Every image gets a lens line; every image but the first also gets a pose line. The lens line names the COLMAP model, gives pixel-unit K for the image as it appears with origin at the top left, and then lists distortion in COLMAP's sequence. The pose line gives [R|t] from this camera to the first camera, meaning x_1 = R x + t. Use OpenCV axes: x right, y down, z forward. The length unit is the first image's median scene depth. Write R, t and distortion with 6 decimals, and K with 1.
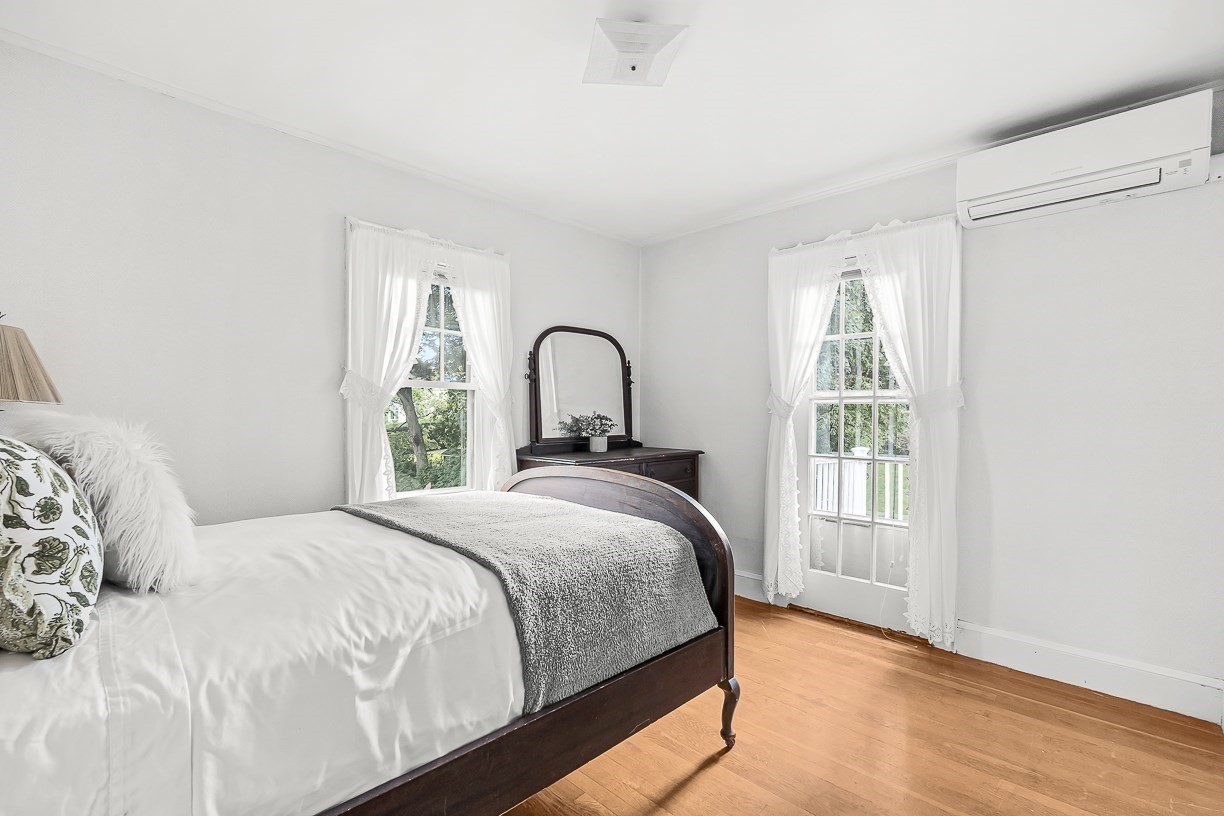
lens RADIAL K [[545.2, 0, 616.0], [0, 545.2, 414.9], [0, 0, 1]] dist [0.000373, -0.000274]
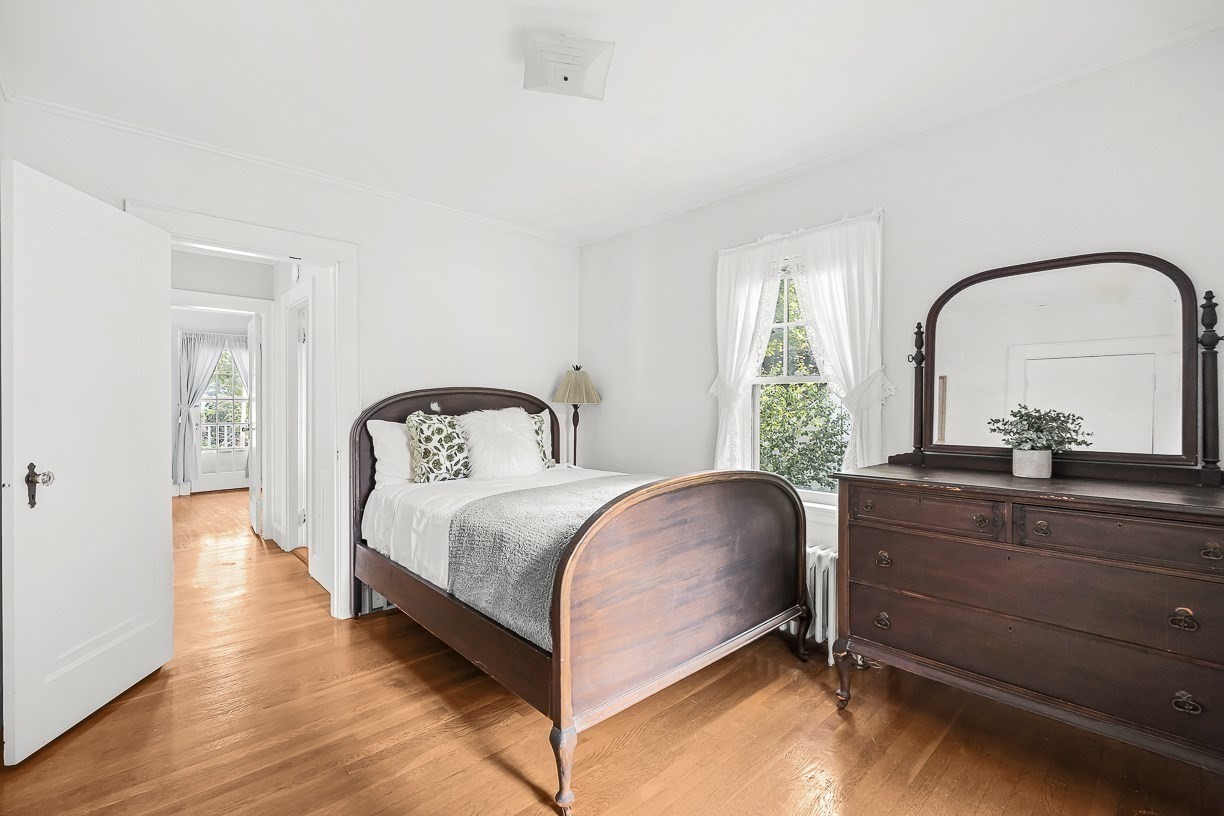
lens RADIAL K [[545.2, 0, 616.7], [0, 545.2, 406.1], [0, 0, 1]] dist [0.000373, -0.000274]
pose [[-0.047837, -0.002296, -0.998853, 0.612755], [-0.001689, 0.999996, -0.002217, -0.004380], [0.998854, 0.001581, -0.047841, 0.664149]]
